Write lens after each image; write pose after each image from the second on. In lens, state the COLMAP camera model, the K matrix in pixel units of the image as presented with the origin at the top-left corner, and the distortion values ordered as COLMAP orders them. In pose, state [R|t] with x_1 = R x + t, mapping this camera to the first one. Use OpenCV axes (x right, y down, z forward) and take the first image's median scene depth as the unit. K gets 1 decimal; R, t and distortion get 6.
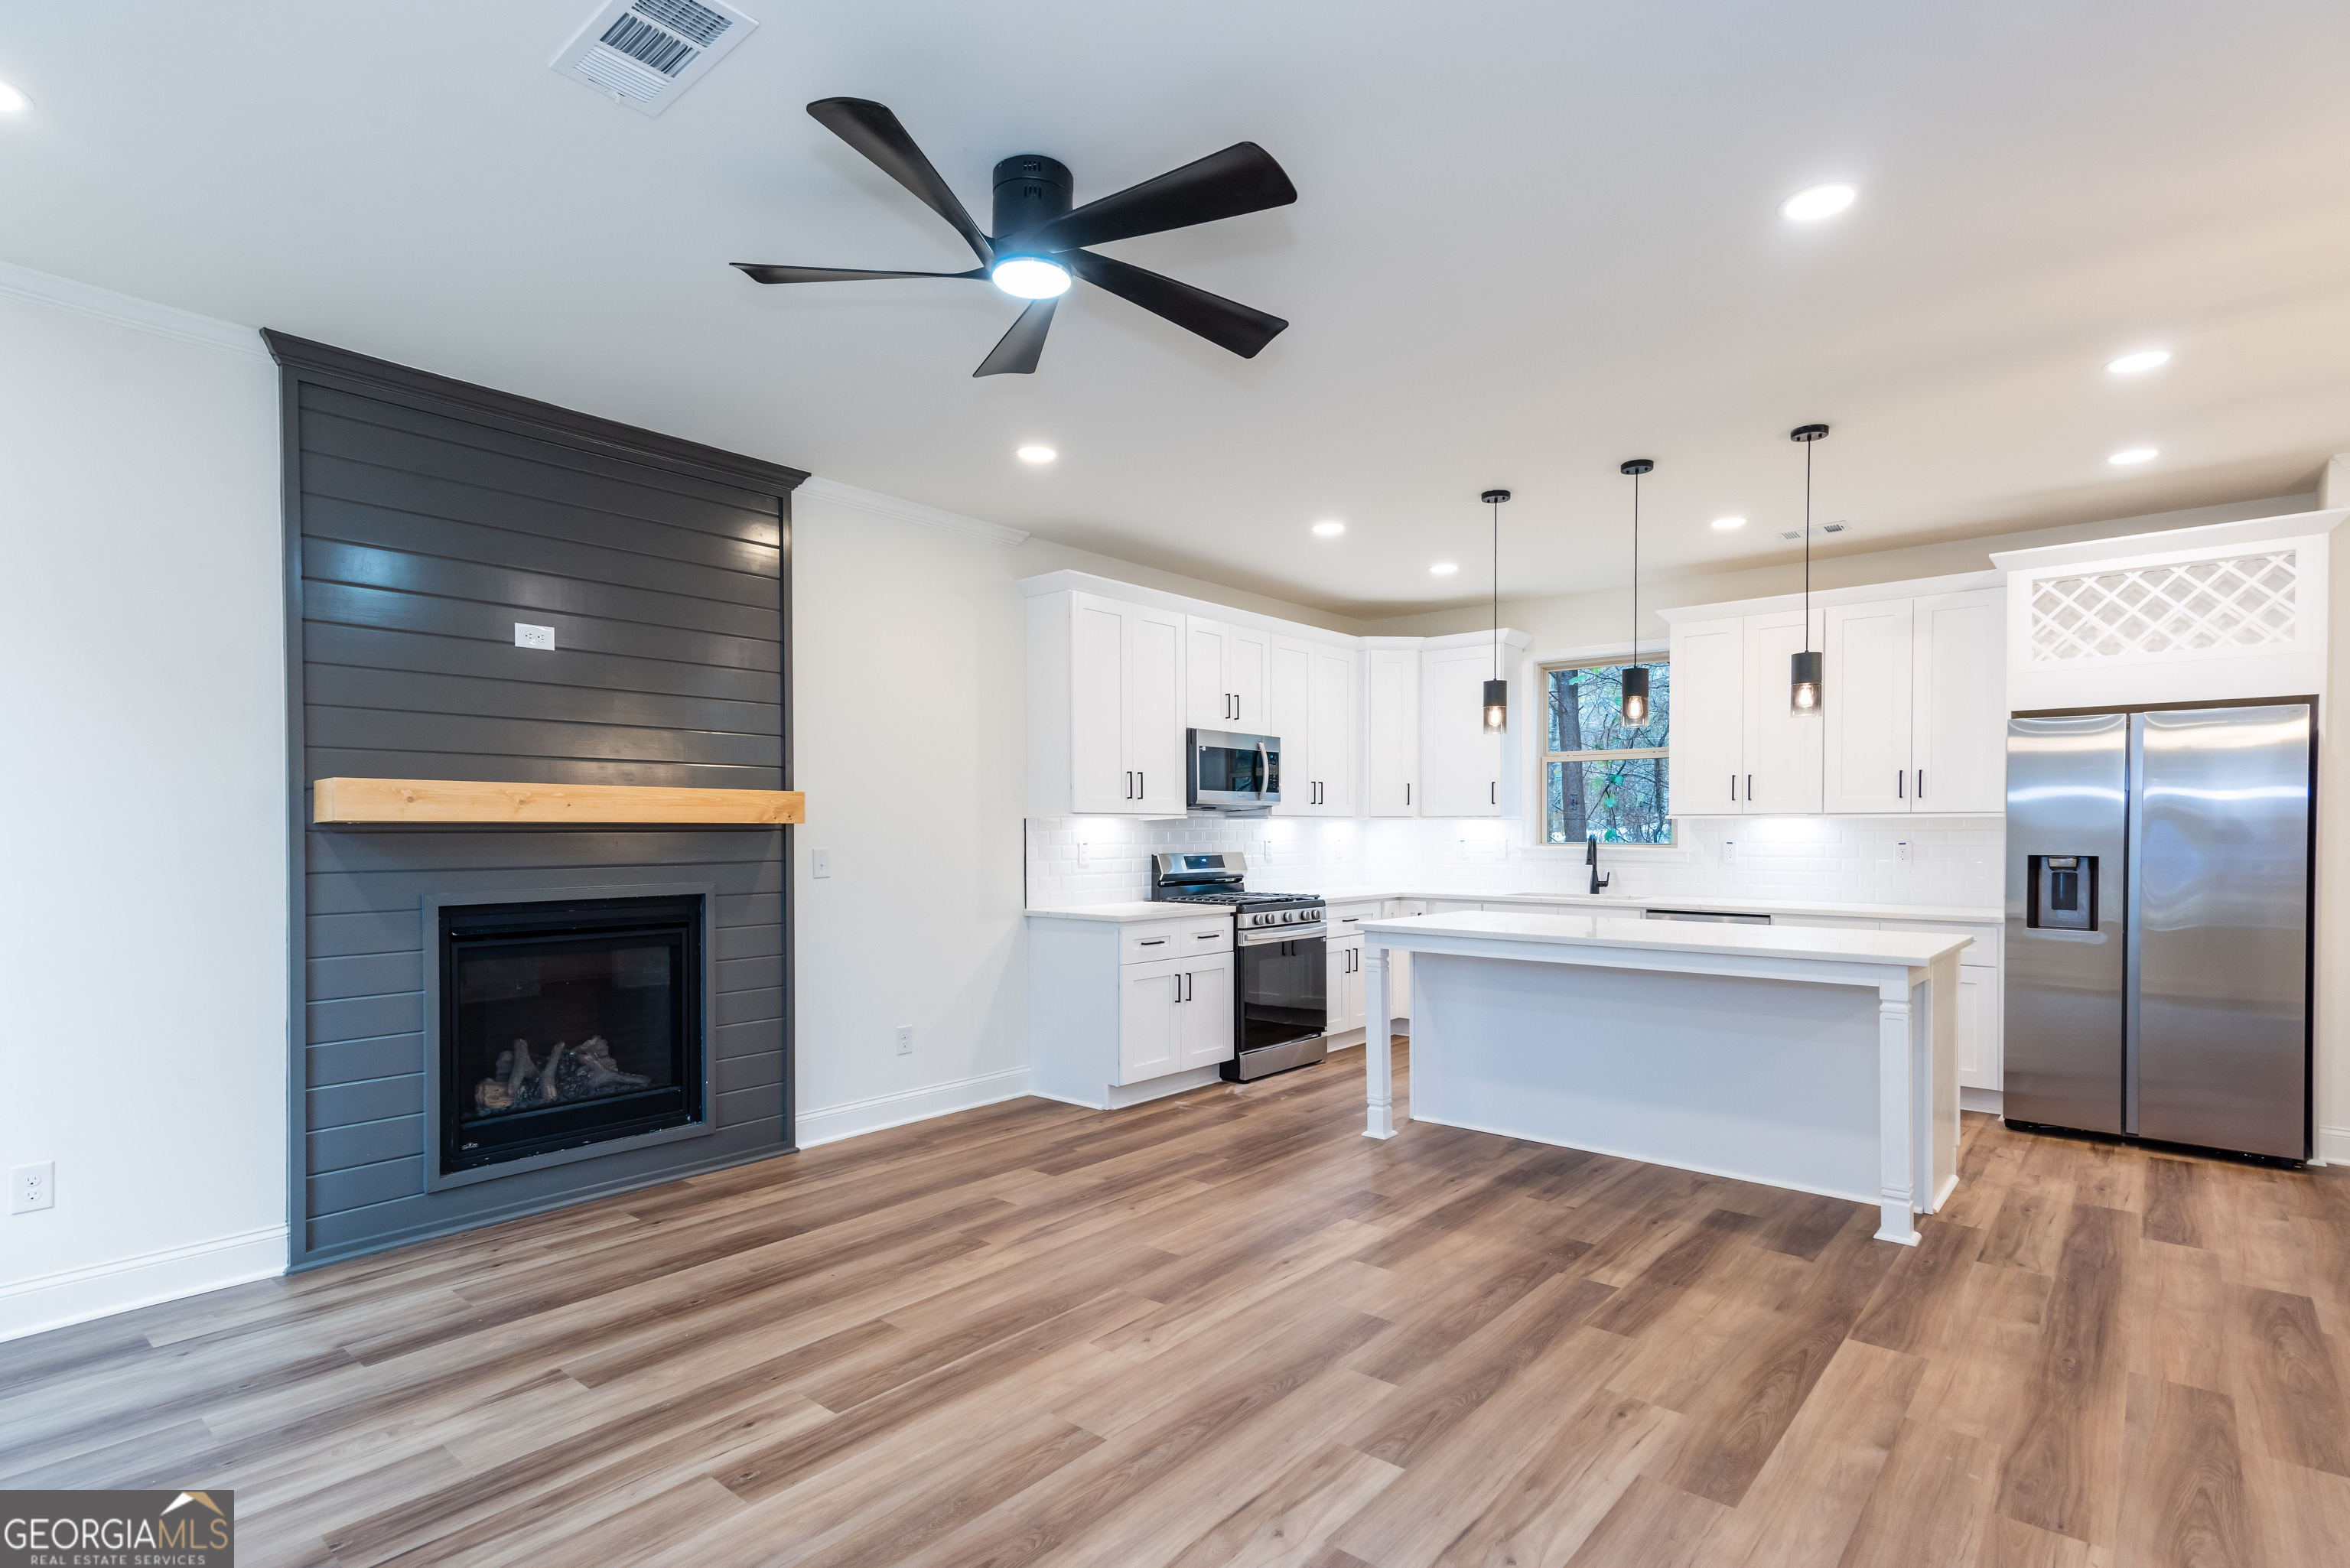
lens RADIAL K [[1152.1, 0, 1197.3], [0, 1152.1, 828.0], [0, 0, 1]] dist [0.019038, 0.001183]
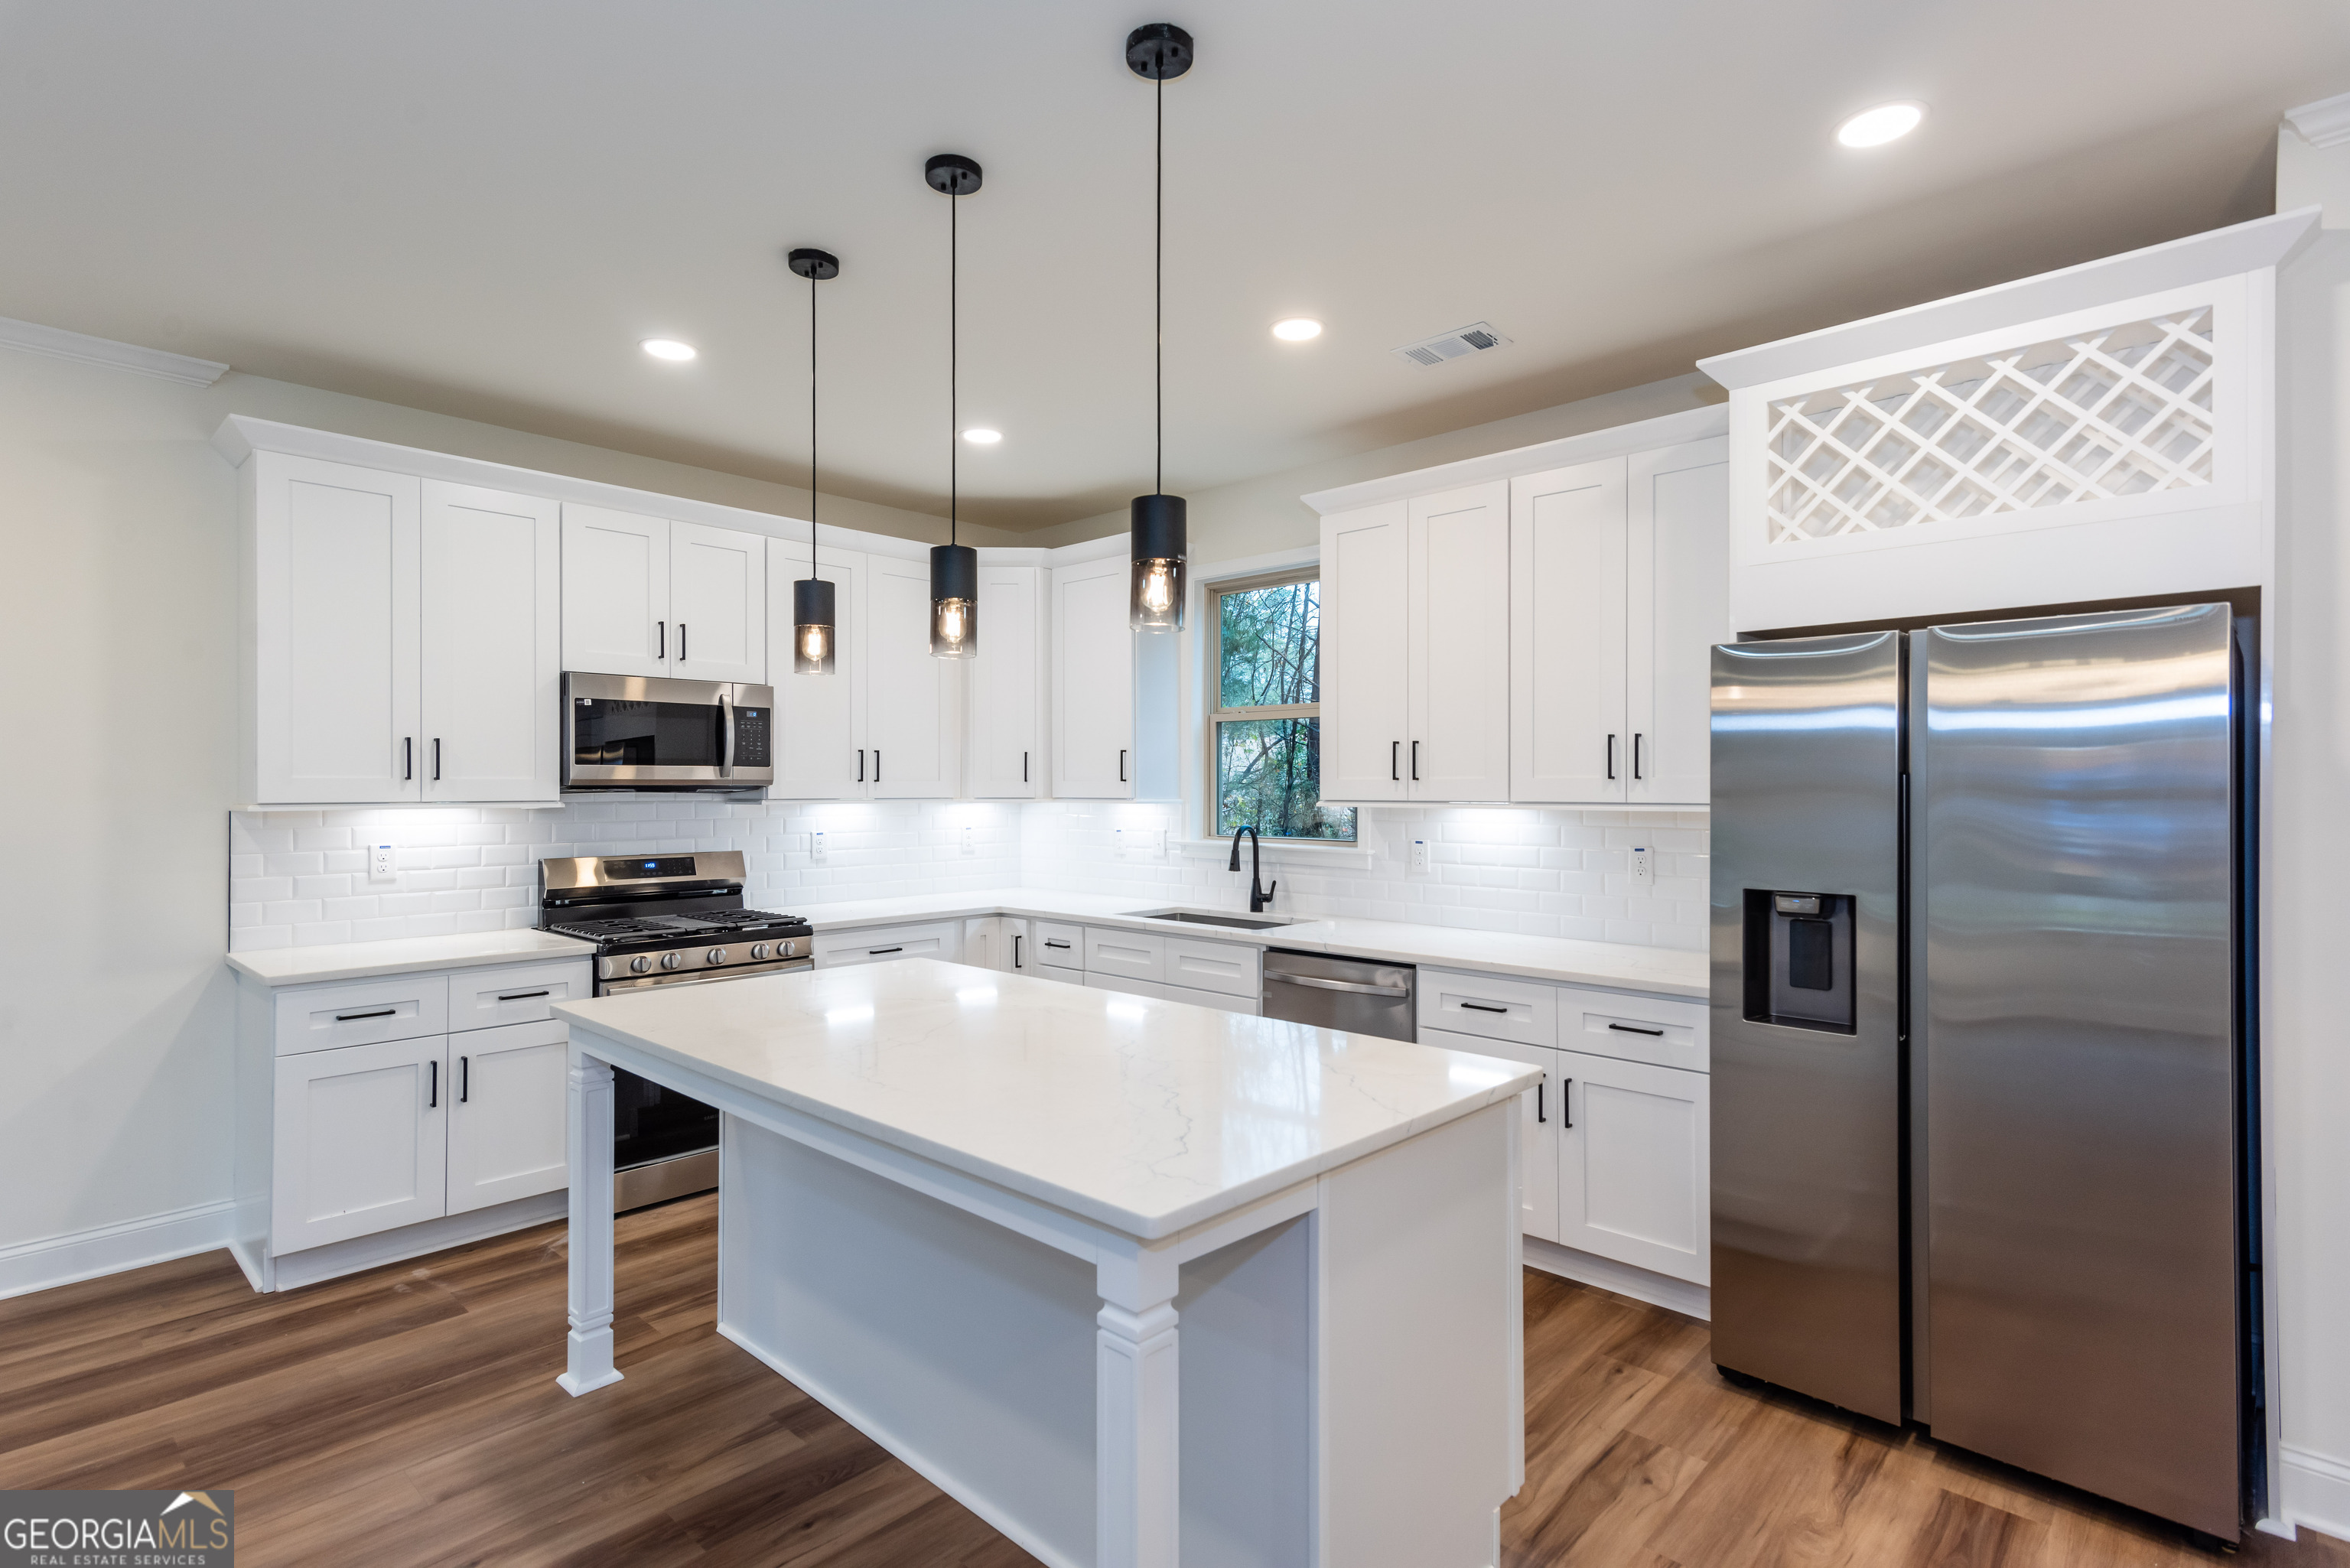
lens RADIAL K [[1152.1, 0, 1185.6], [0, 1152.1, 769.7], [0, 0, 1]] dist [0.019038, 0.001183]
pose [[0.998918, 0.000161, -0.046496, 0.479053], [-0.000873, 0.999883, -0.015288, -0.025102], [0.046488, 0.015312, 0.998801, 0.441146]]
